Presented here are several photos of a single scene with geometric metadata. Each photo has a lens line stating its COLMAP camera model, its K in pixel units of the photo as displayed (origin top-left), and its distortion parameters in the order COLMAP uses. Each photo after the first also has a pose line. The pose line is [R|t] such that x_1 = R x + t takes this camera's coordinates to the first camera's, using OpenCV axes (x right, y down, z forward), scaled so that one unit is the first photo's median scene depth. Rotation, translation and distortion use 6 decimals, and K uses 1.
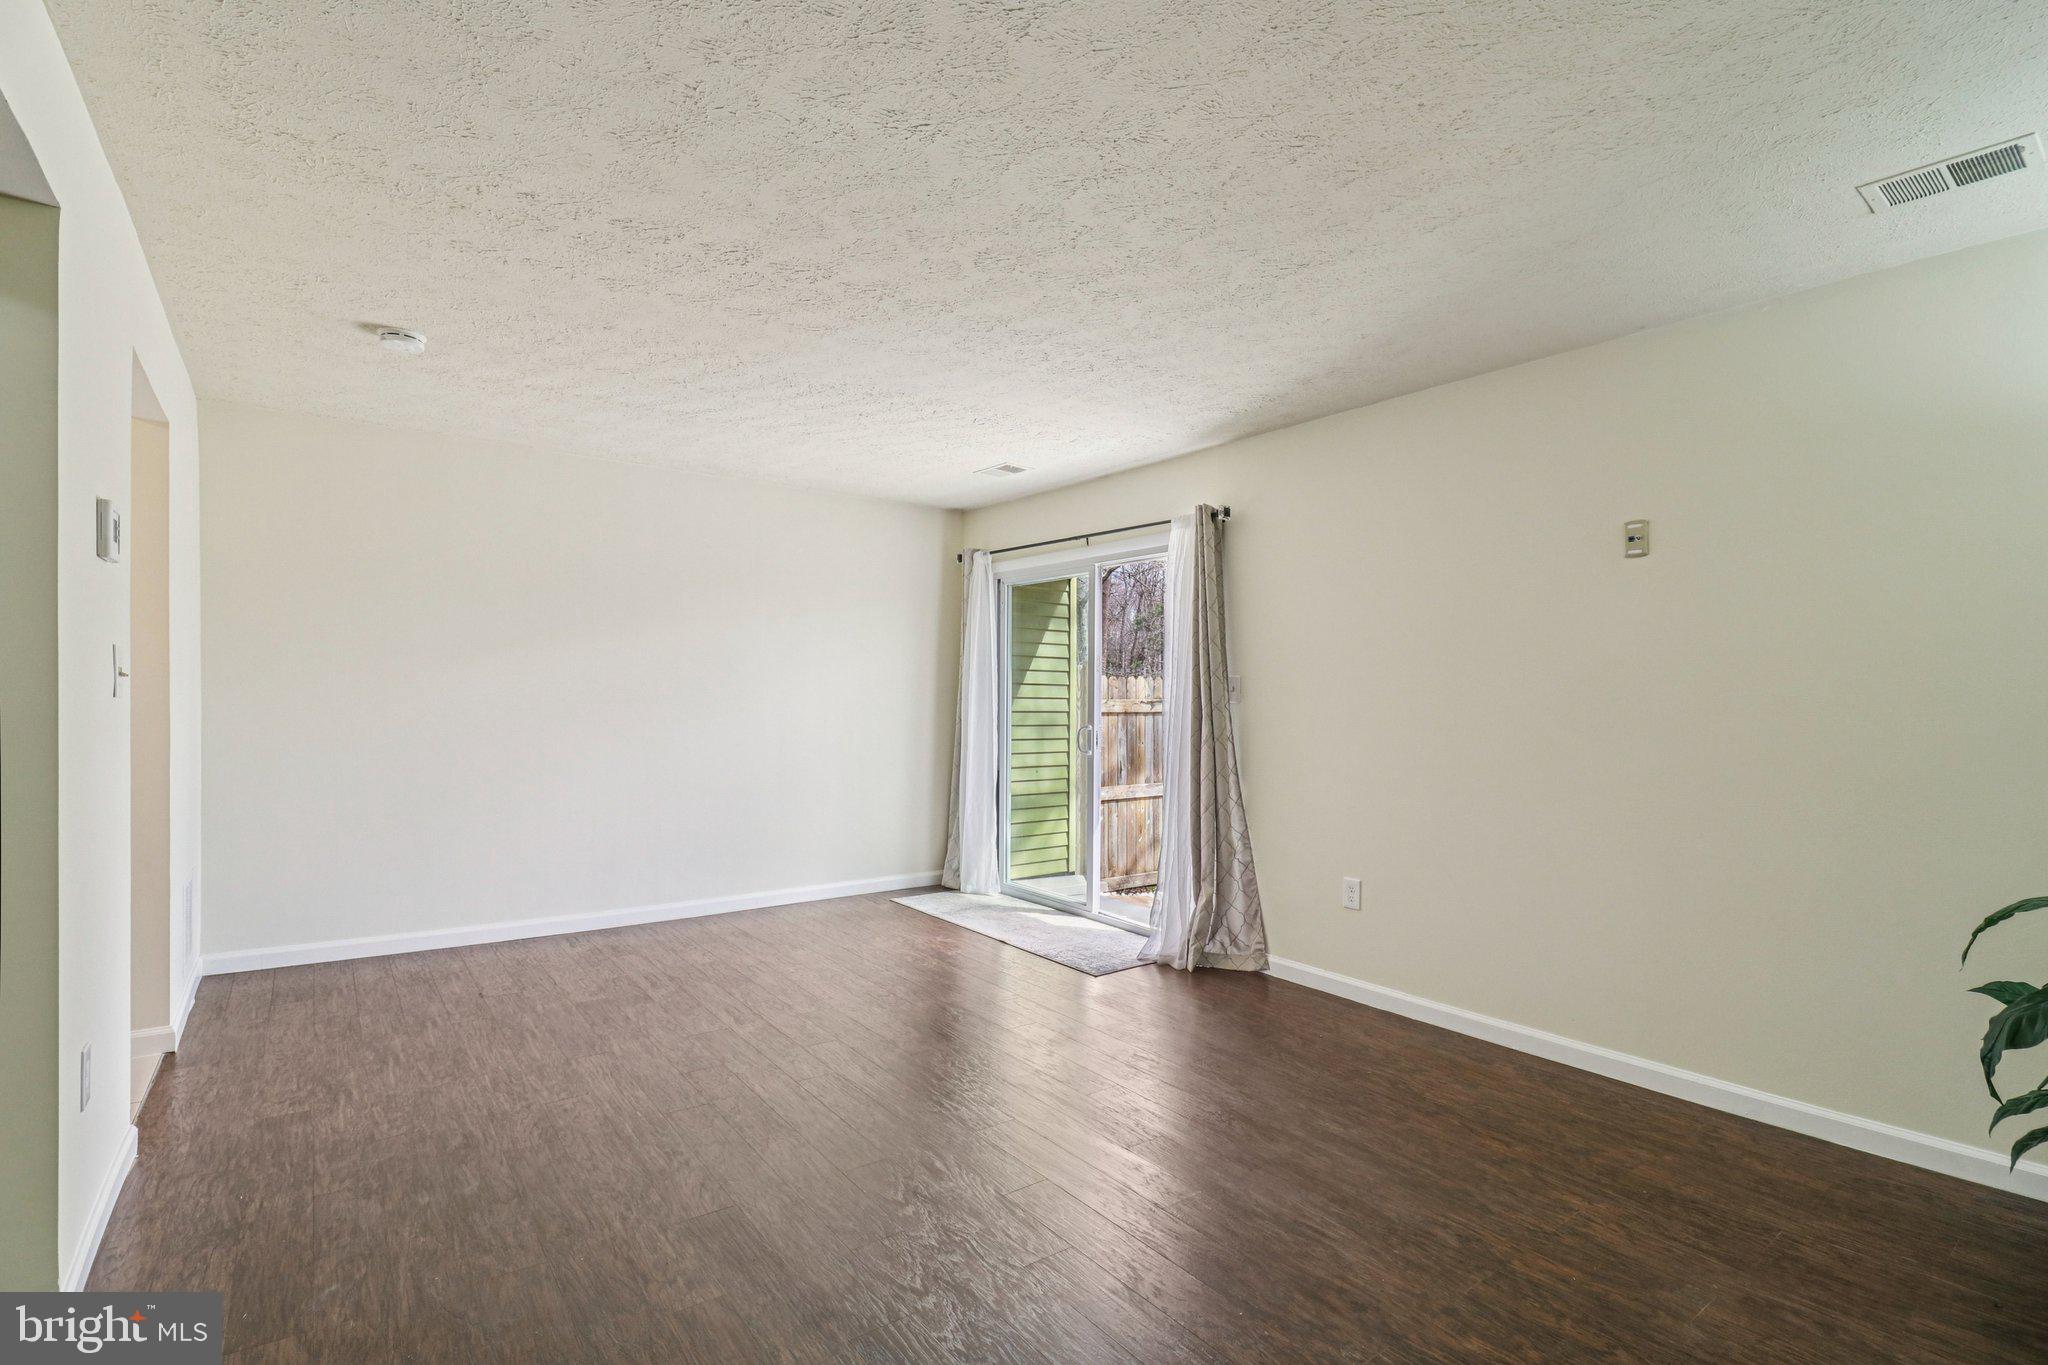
lens RADIAL K [[974.5, 0, 1032.8], [0, 974.5, 696.8], [0, 0, 1]] dist [-0.006049, -0.009252]
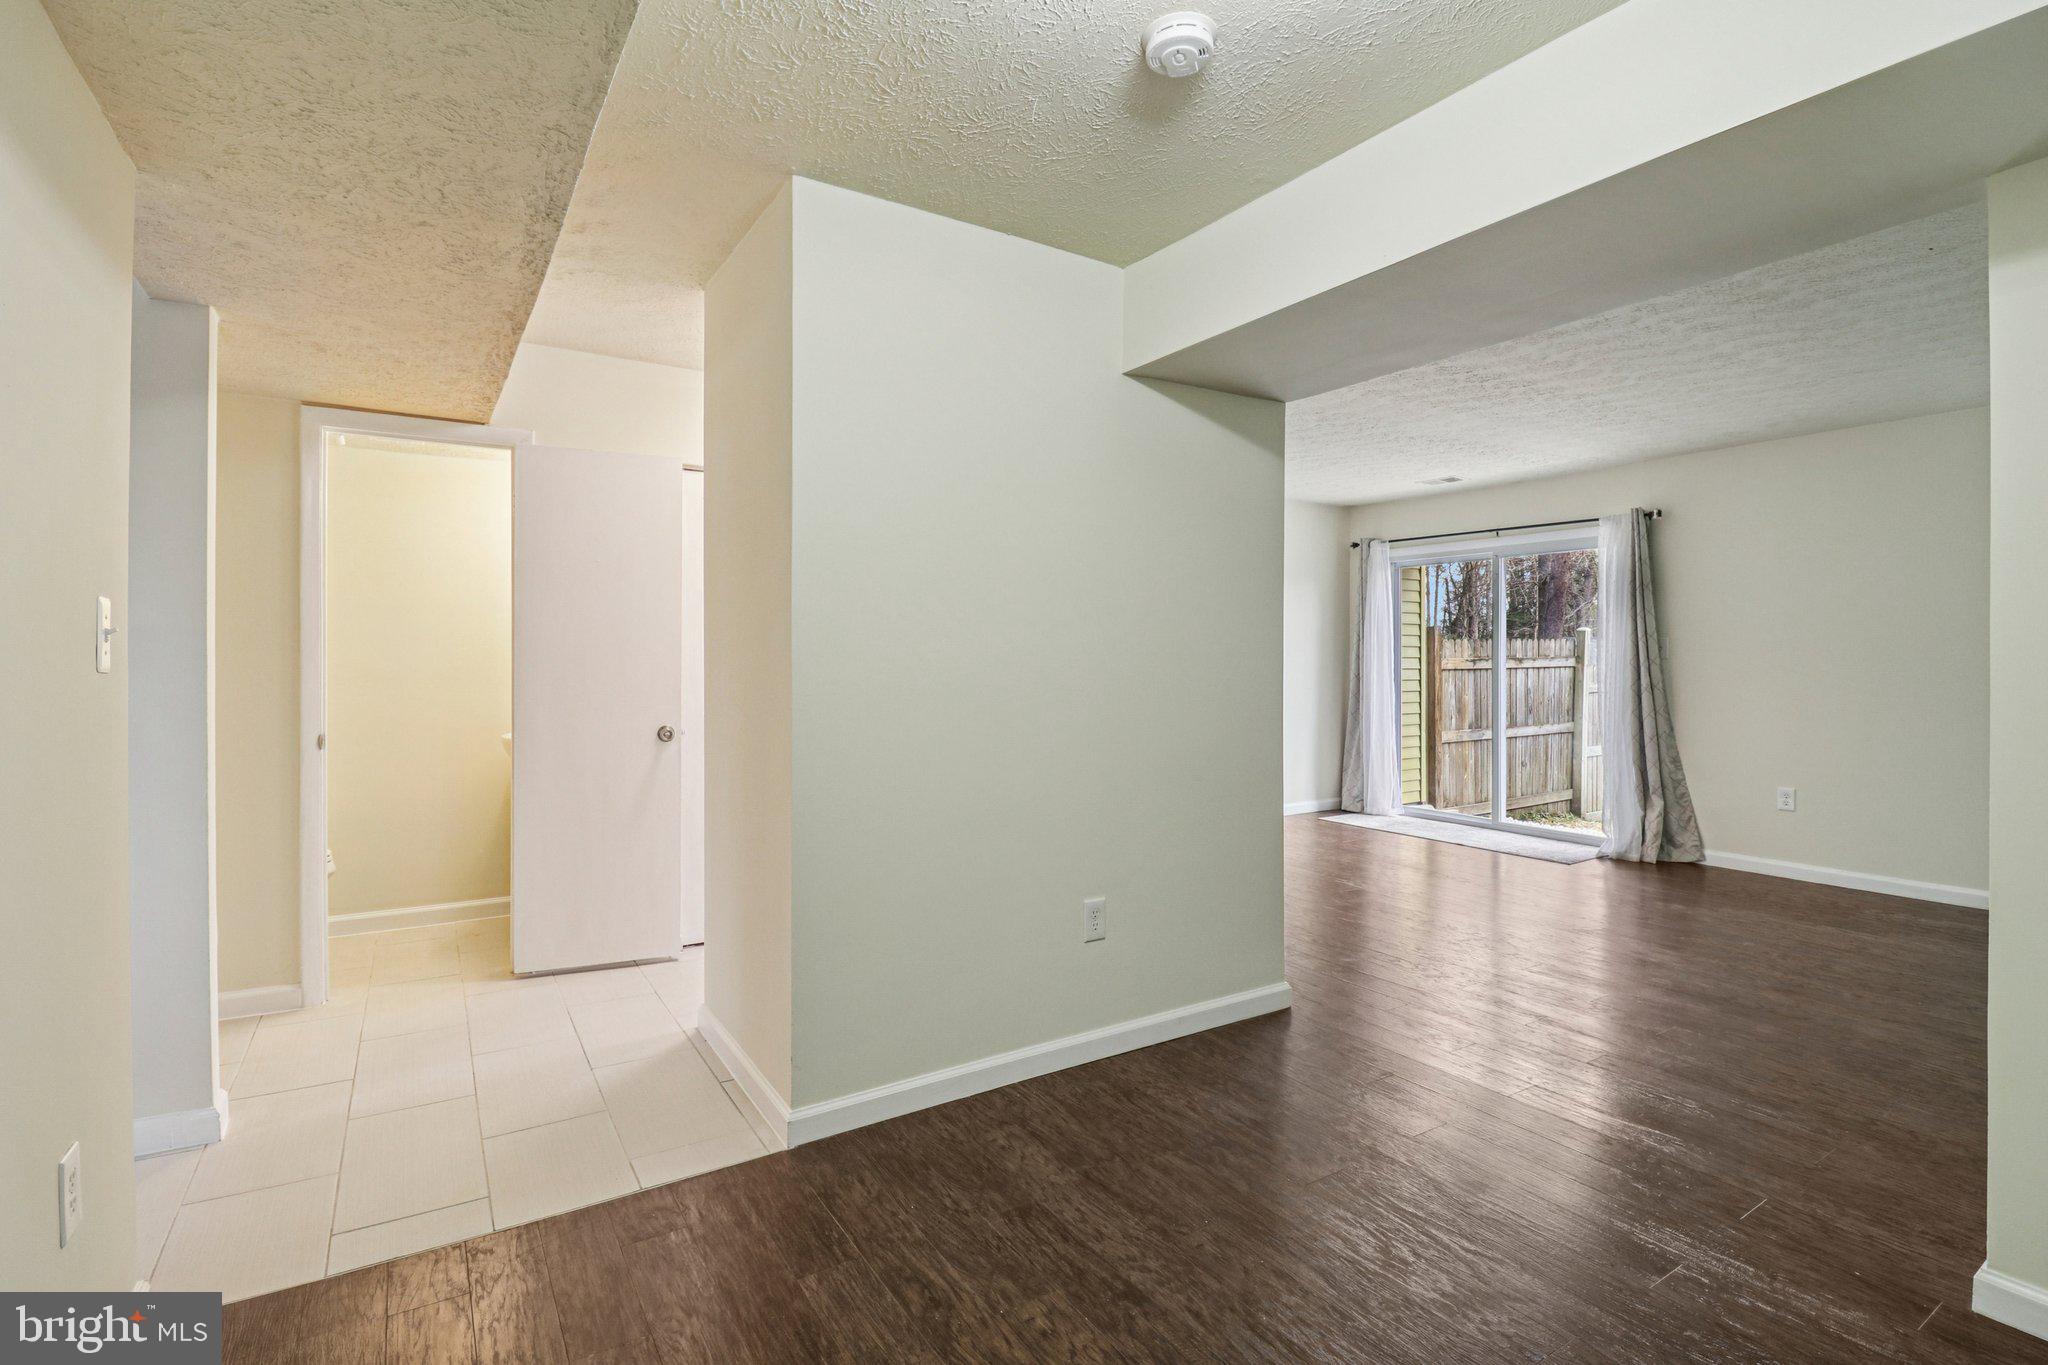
lens RADIAL K [[974.5, 0, 1022.9], [0, 974.5, 664.9], [0, 0, 1]] dist [-0.006049, -0.009252]
pose [[0.995855, -0.013896, -0.089886, -0.535716], [0.014418, 0.999883, 0.005167, -0.004822], [0.089804, -0.006441, 0.995939, -0.375032]]
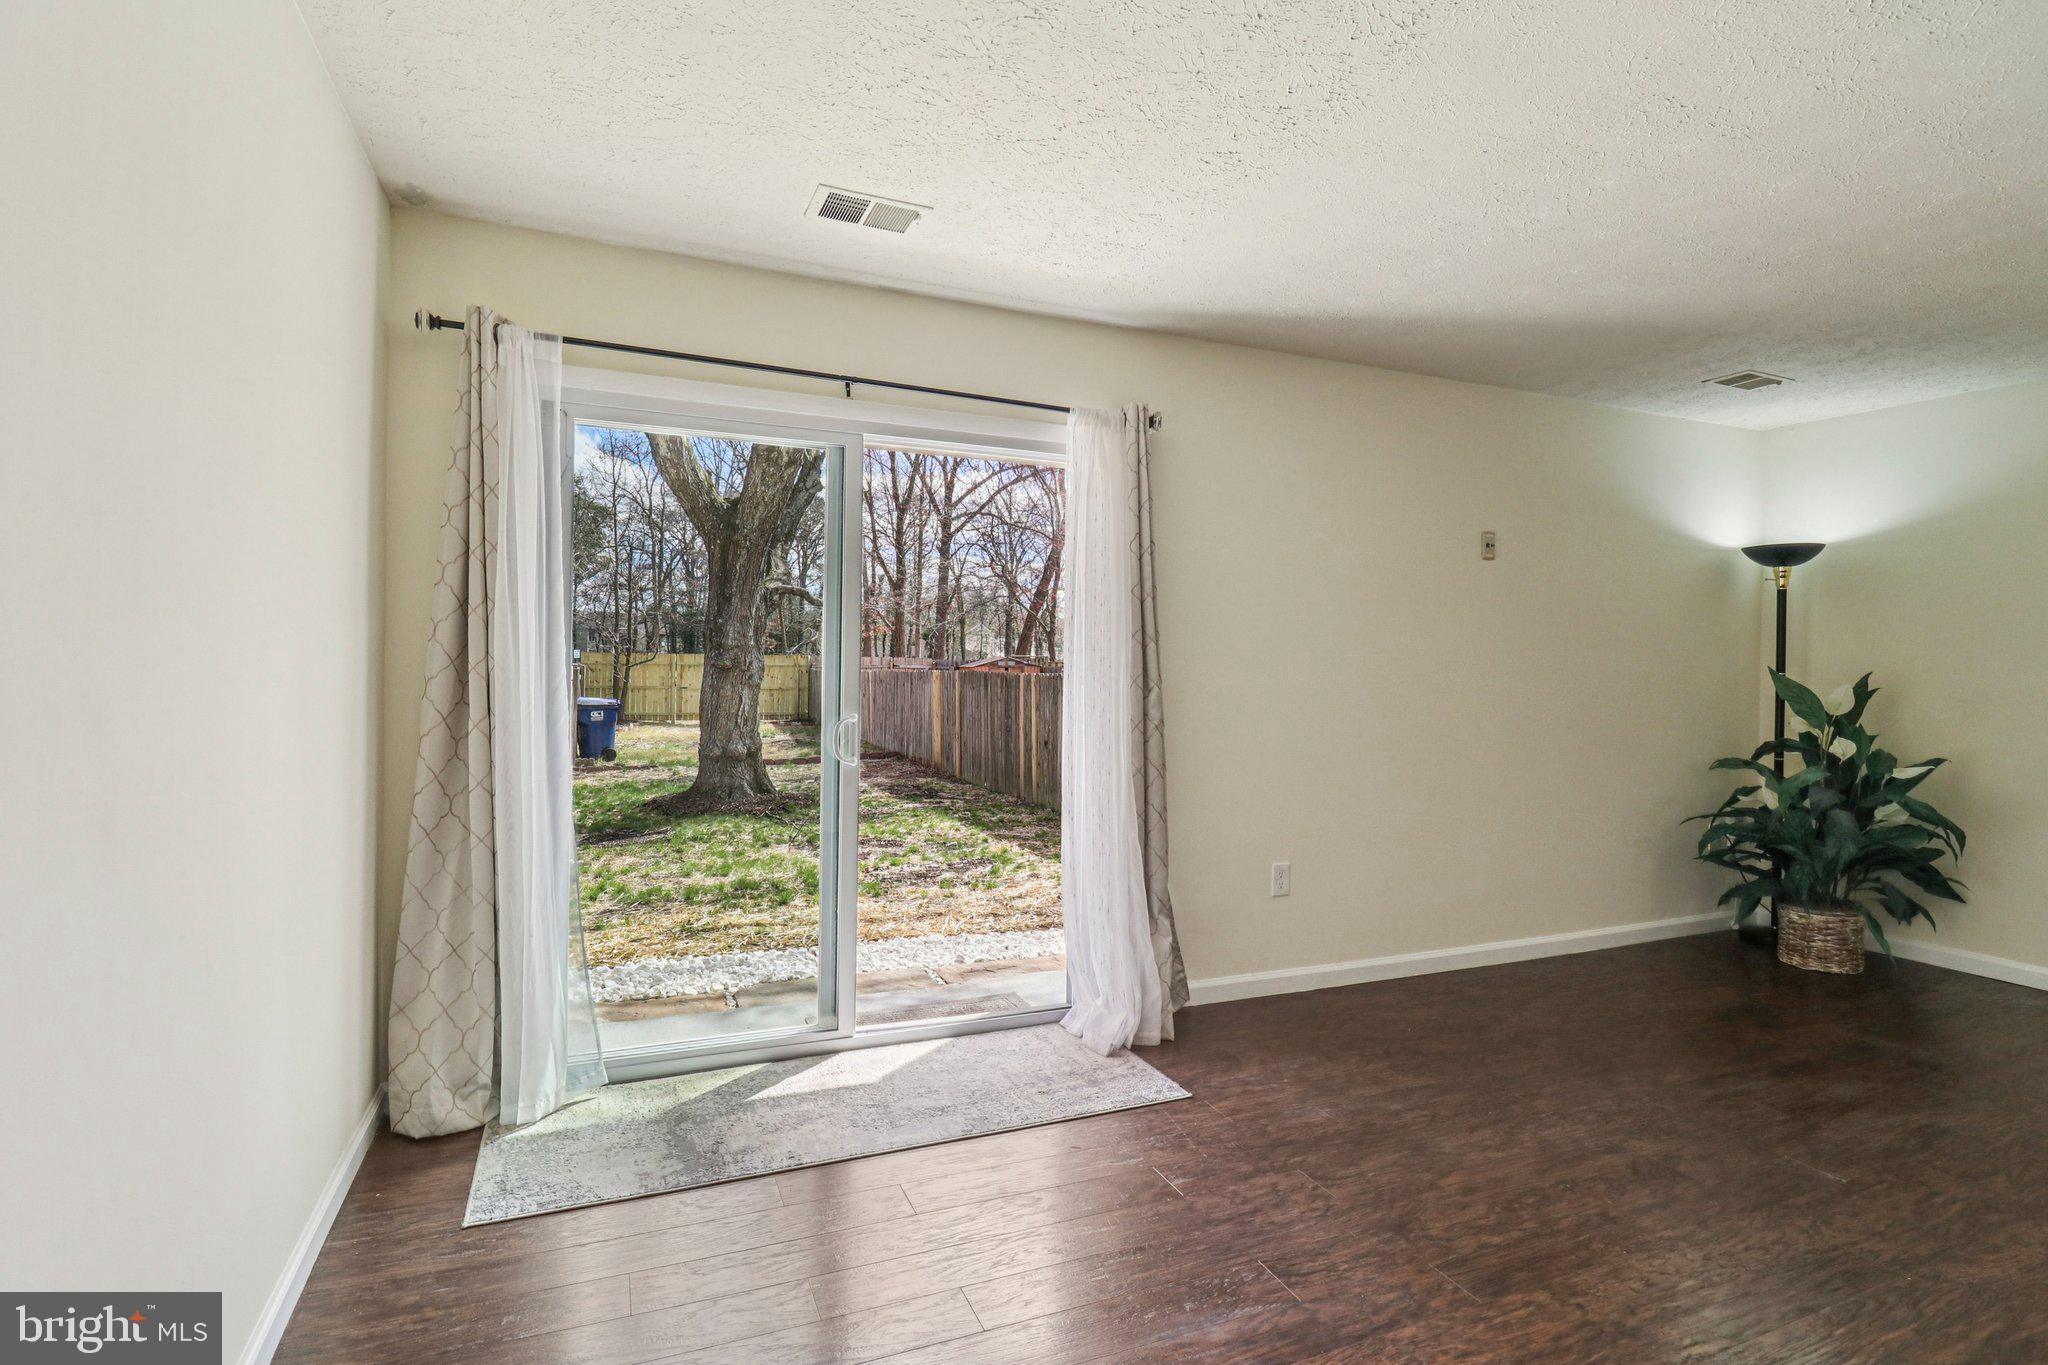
lens RADIAL K [[974.5, 0, 1011.9], [0, 974.5, 682.4], [0, 0, 1]] dist [-0.006049, -0.009252]
pose [[0.253956, -0.020886, 0.966990, -0.559215], [-0.008195, 0.999684, 0.023745, -0.004458], [-0.967181, -0.013955, 0.253704, 0.906523]]
